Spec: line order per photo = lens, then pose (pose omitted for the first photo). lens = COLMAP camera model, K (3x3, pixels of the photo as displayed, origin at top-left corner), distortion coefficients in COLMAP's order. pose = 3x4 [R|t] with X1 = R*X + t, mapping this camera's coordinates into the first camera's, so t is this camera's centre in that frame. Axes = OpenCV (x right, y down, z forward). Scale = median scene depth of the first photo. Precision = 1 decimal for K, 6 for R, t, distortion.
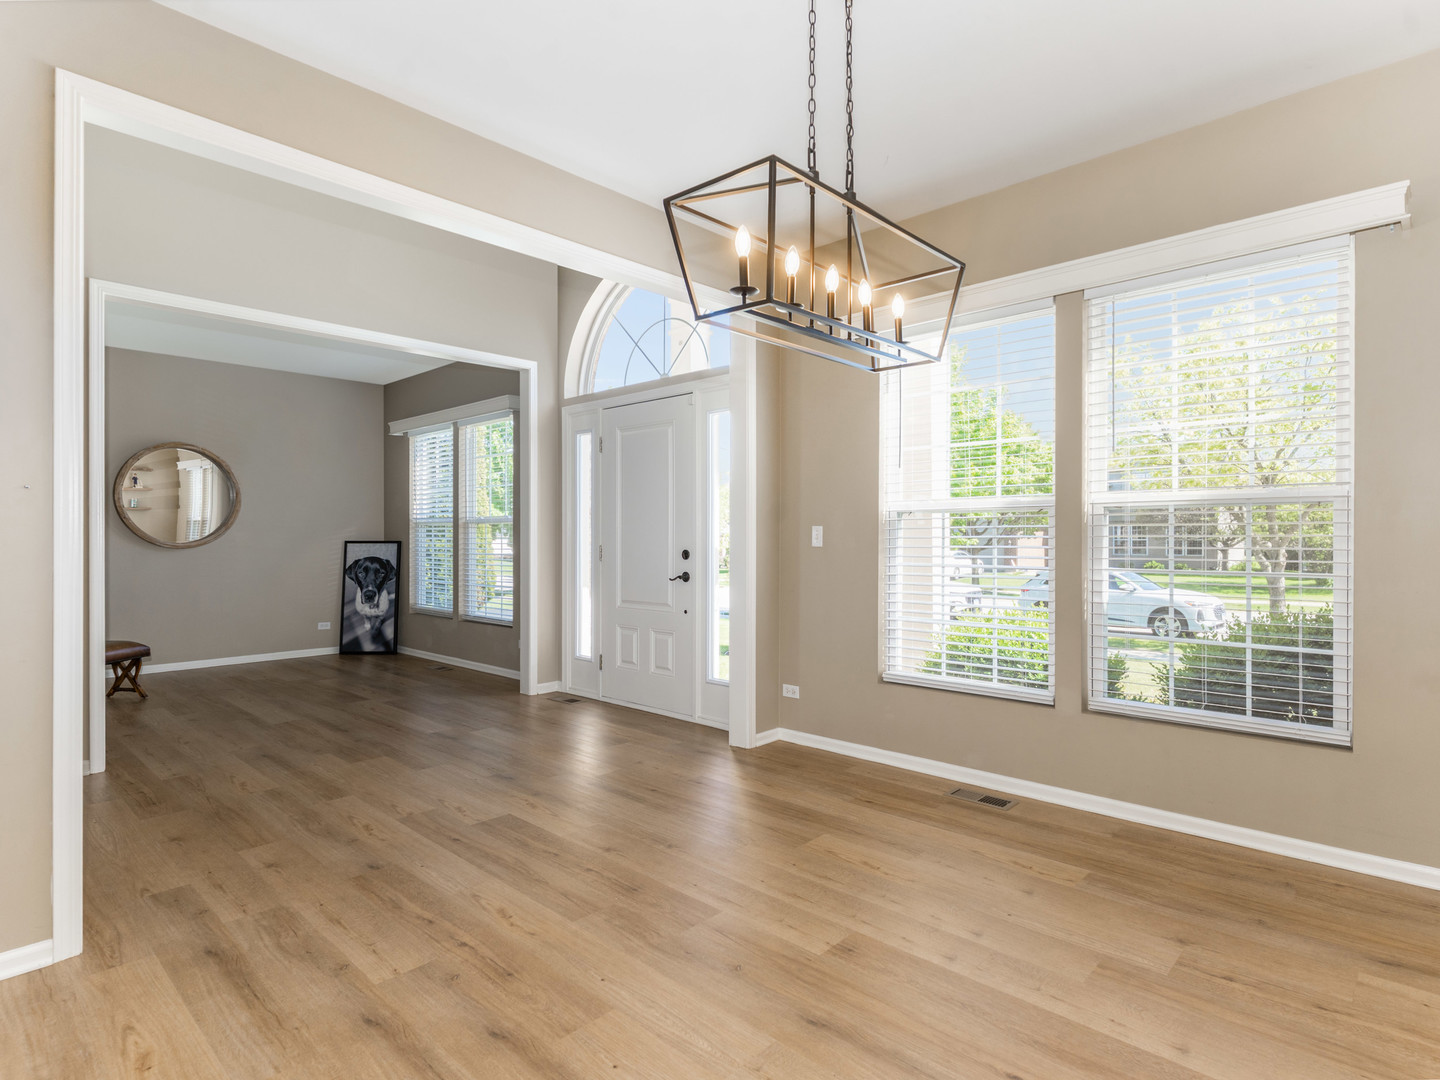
lens RADIAL K [[784.7, 0, 735.4], [0, 784.7, 534.8], [0, 0, 1]] dist [0.001904, 0.002453]
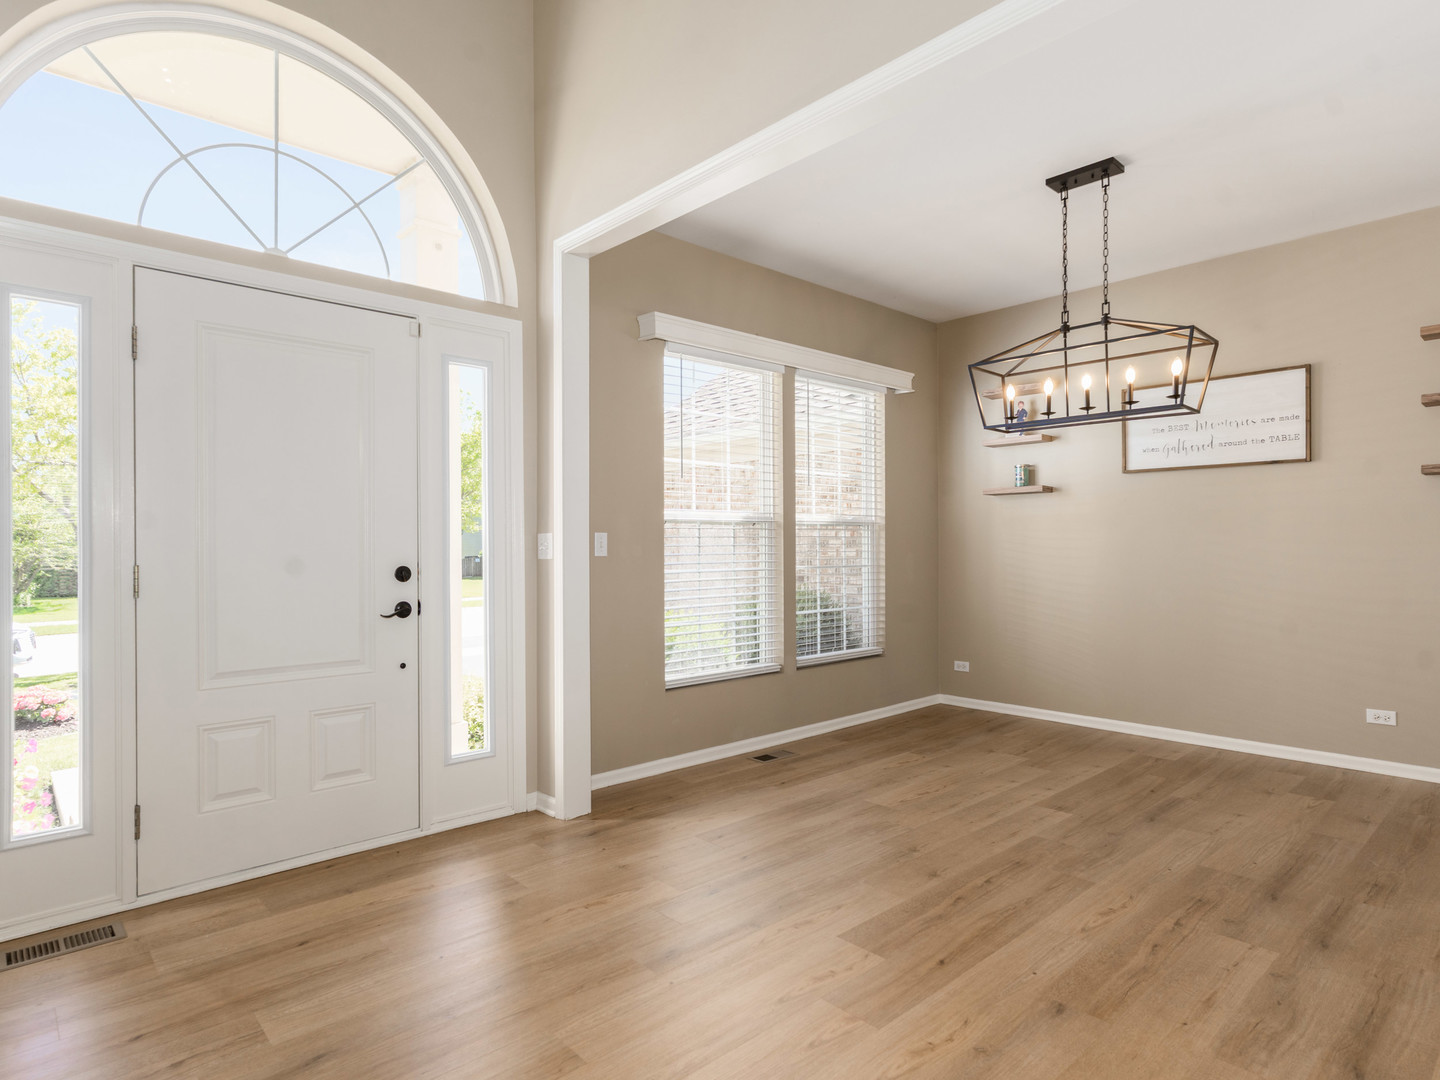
lens RADIAL K [[784.7, 0, 735.3], [0, 784.7, 546.4], [0, 0, 1]] dist [0.001904, 0.002453]
pose [[0.076814, 0.002006, 0.997043, -1.220685], [0.001921, 0.999996, -0.002160, 0.010155], [-0.997044, 0.002082, 0.076809, 1.271674]]
